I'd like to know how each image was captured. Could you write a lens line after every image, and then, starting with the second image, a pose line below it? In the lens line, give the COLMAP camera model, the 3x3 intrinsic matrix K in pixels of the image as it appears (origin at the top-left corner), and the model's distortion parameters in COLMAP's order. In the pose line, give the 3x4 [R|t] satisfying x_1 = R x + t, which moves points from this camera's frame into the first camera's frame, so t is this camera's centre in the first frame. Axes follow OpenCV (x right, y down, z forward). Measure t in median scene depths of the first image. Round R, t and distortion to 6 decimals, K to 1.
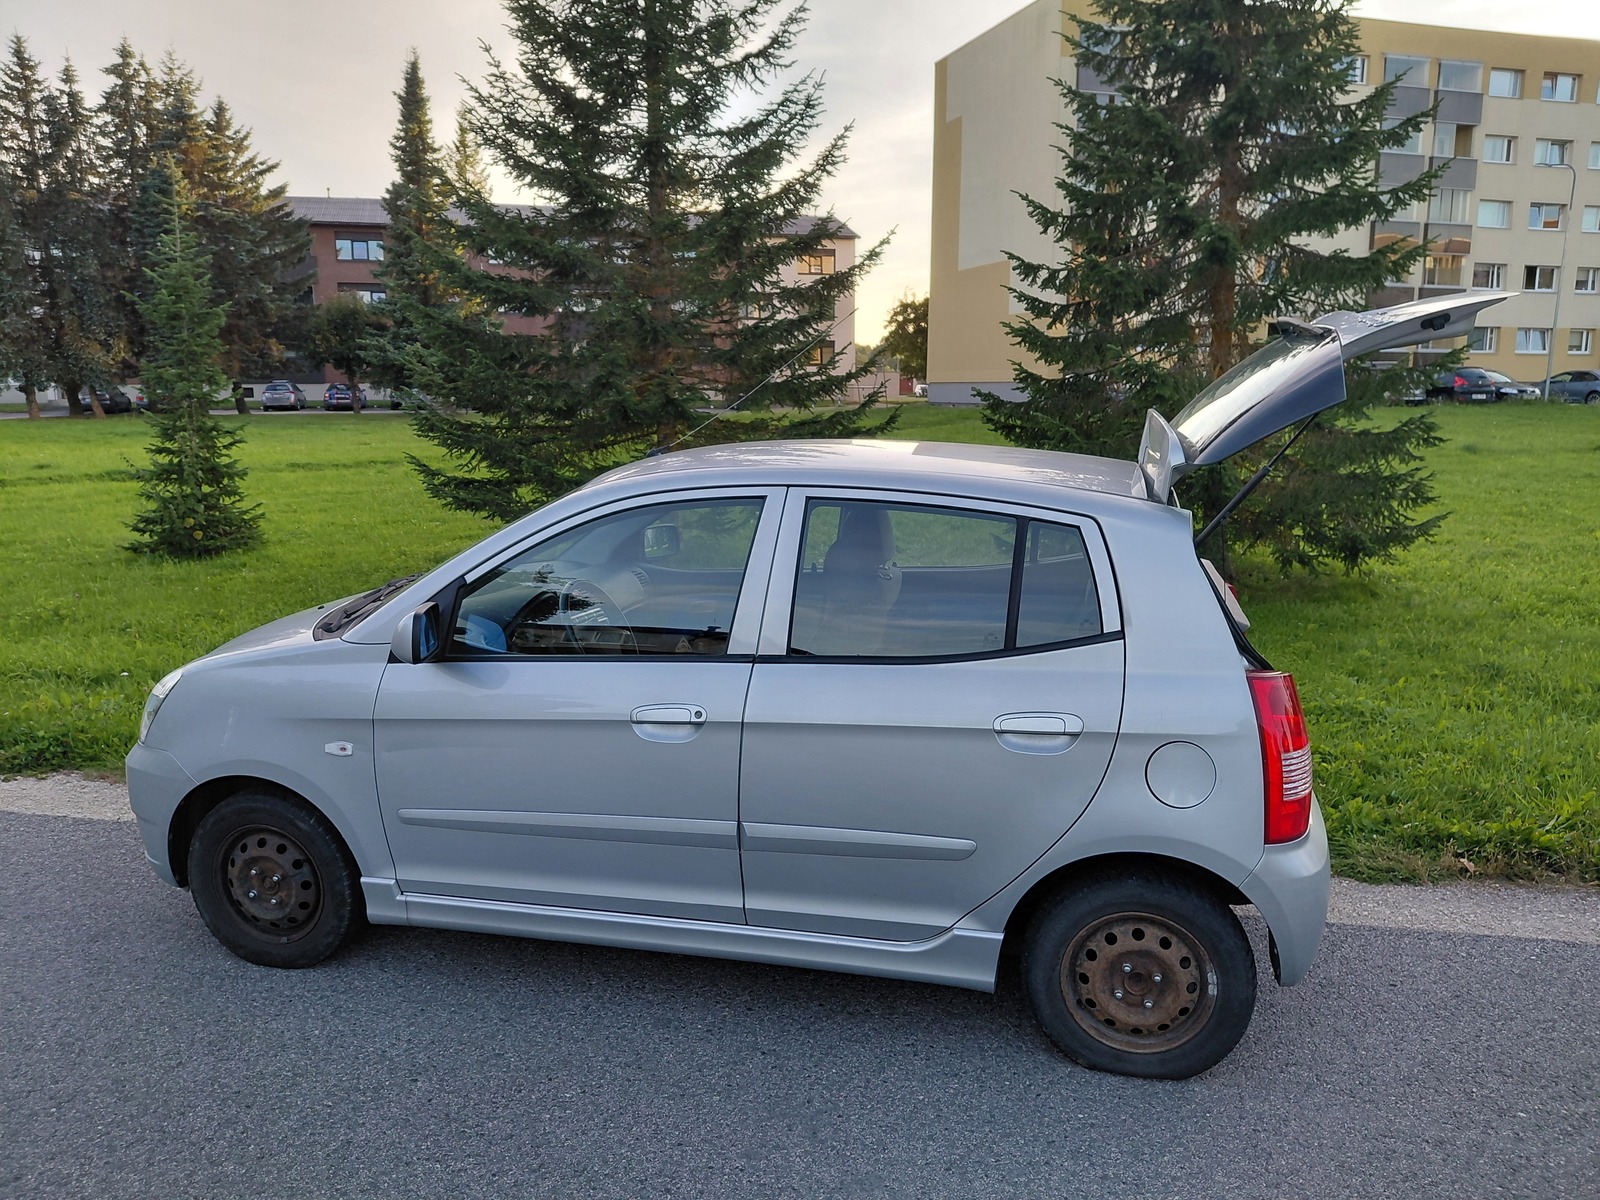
lens RADIAL K [[1210.4, 0, 800.0], [0, 1210.4, 600.0], [0, 0, 1]] dist [0.031095, -0.087864]
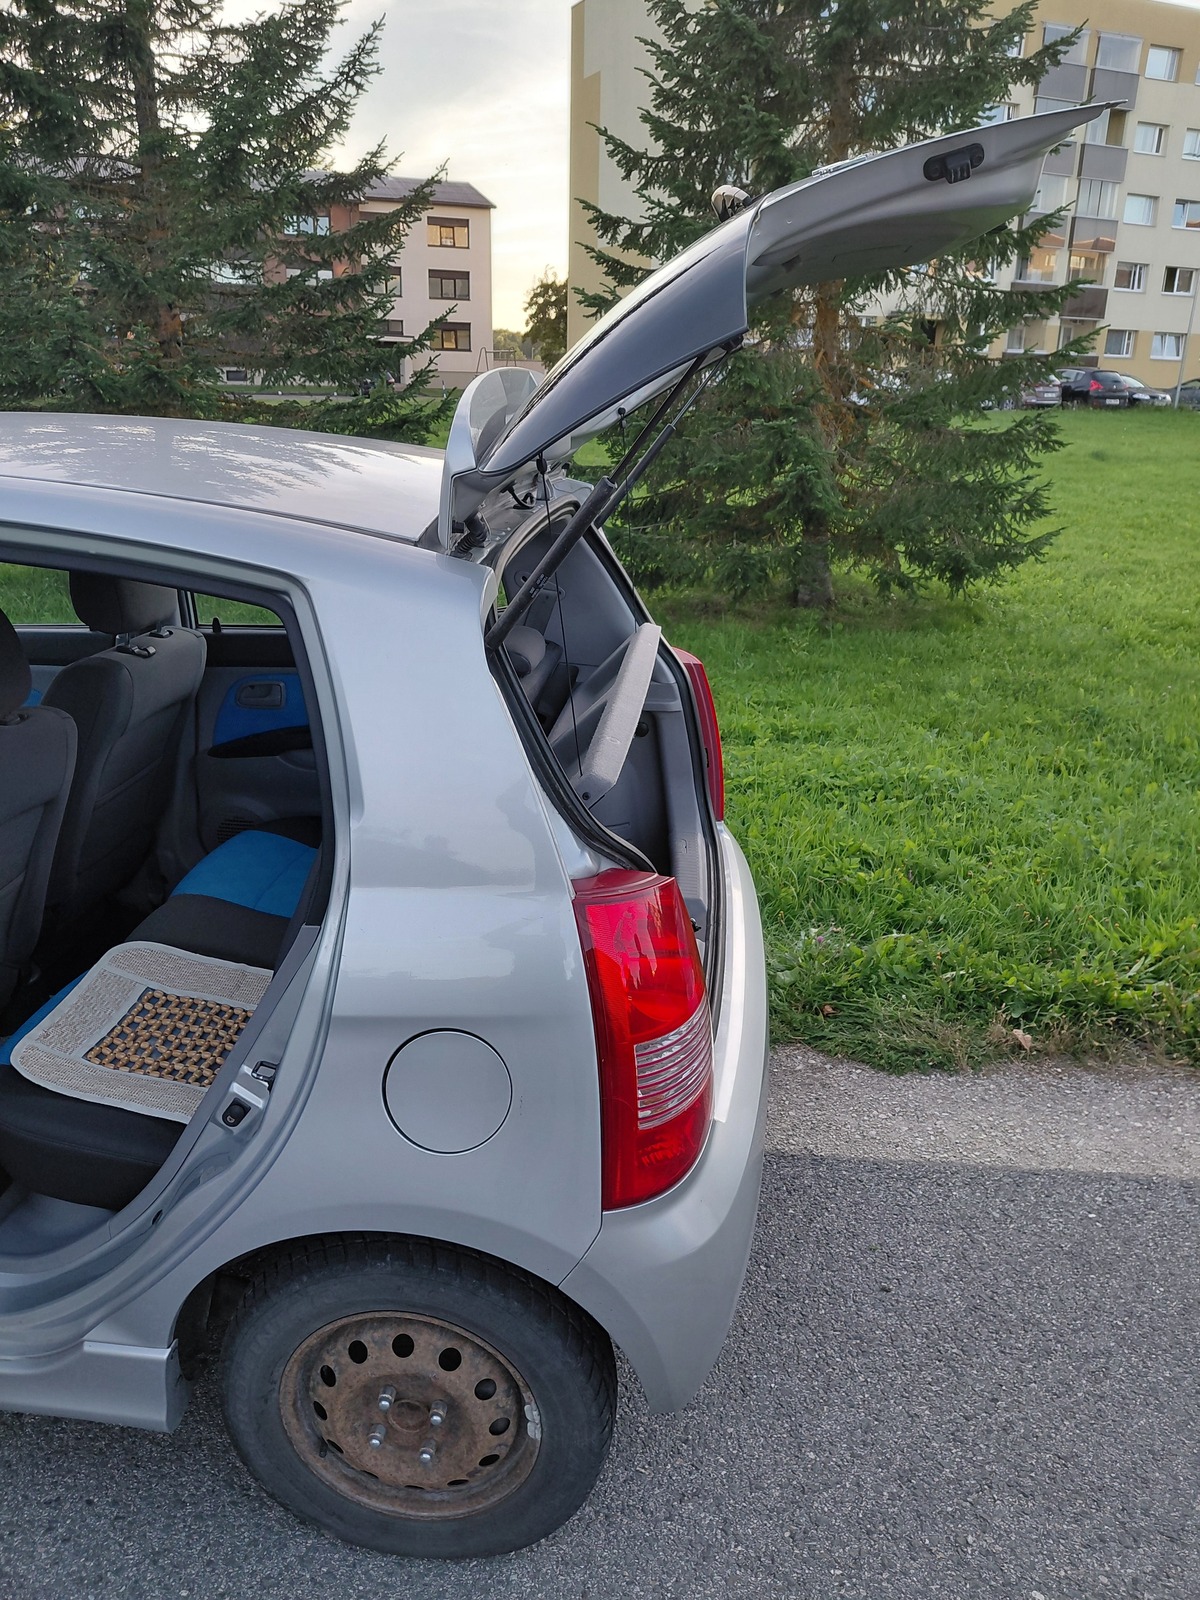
lens RADIAL K [[1209.3, 0, 620.6], [0, 1209.3, 801.5], [0, 0, 1]] dist [0.026131, -0.077602]
pose [[0.990595, -0.020328, 0.135307, 0.084113], [-0.001779, 0.986905, 0.161294, -0.016160], [-0.136814, -0.160018, 0.977587, 0.133009]]
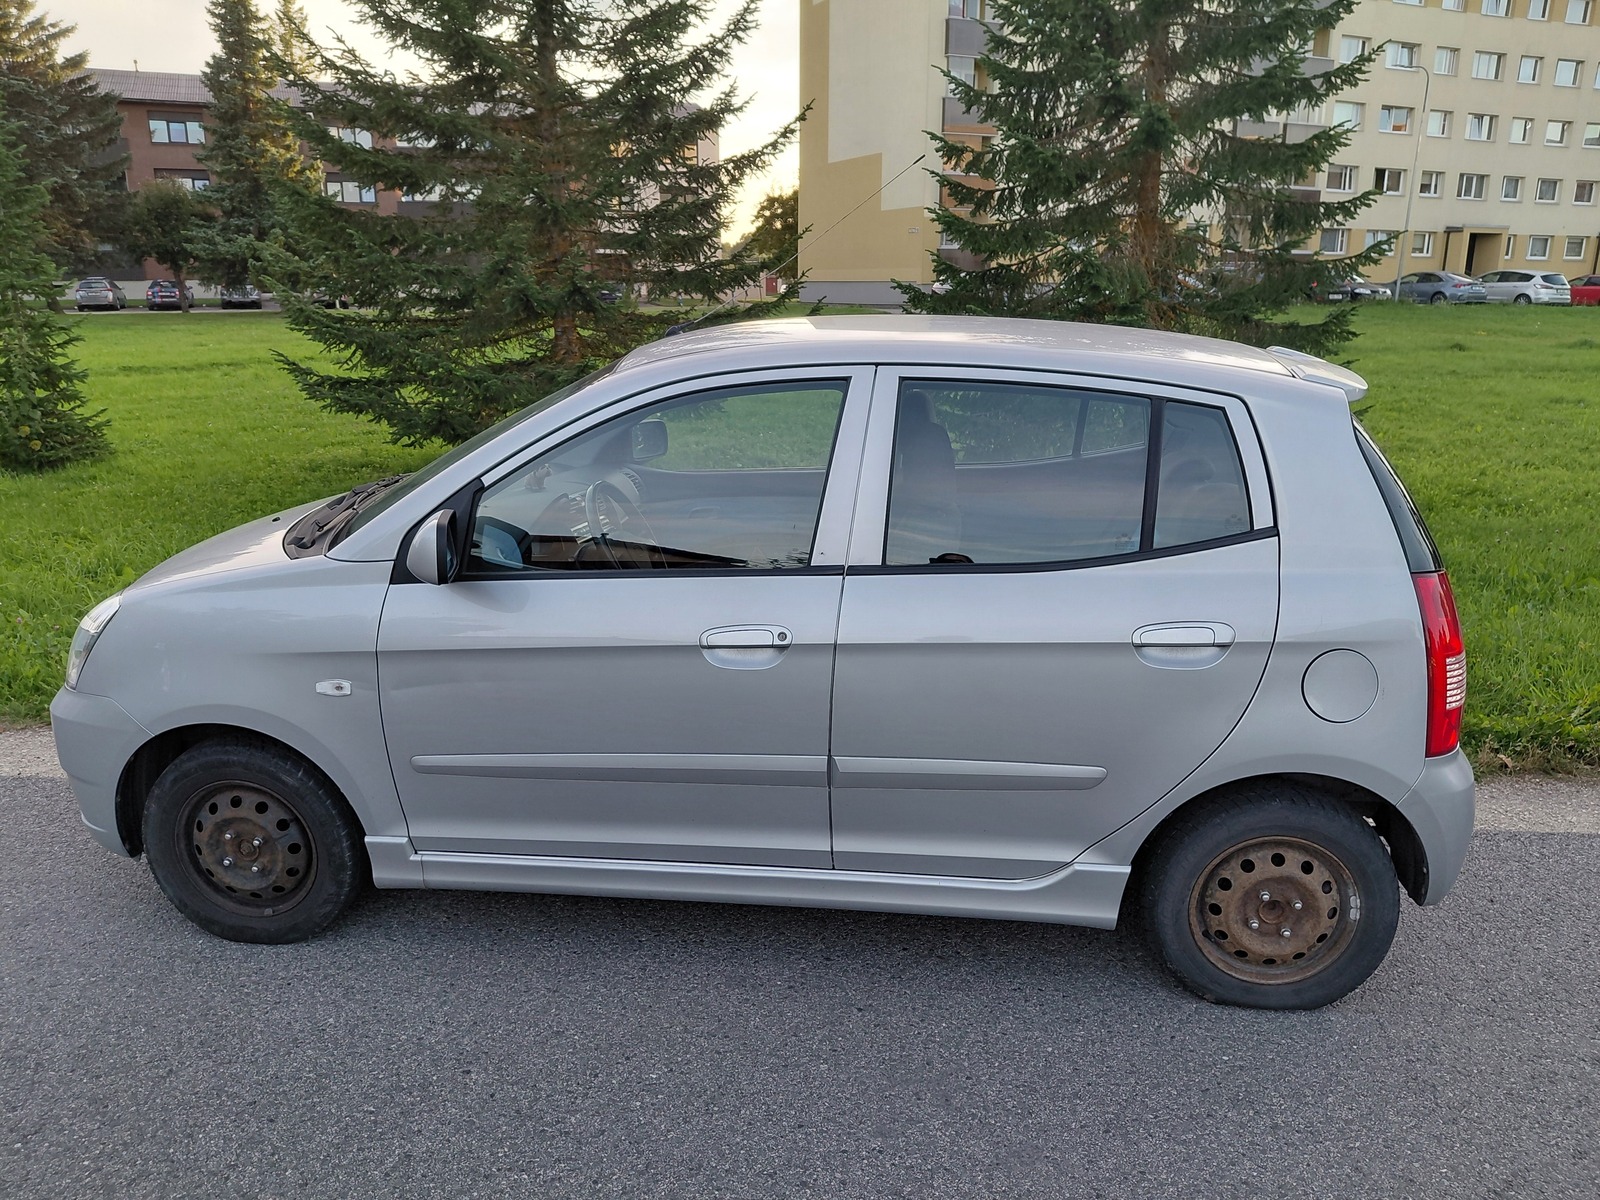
lens RADIAL K [[1209.3, 0, 821.0], [0, 1209.3, 622.5], [0, 0, 1]] dist [0.026131, -0.077602]
pose [[0.991779, -0.029324, 0.124555, -0.046779], [0.017213, 0.995114, 0.097217, 0.000834], [-0.126798, -0.094274, 0.987438, 0.043703]]
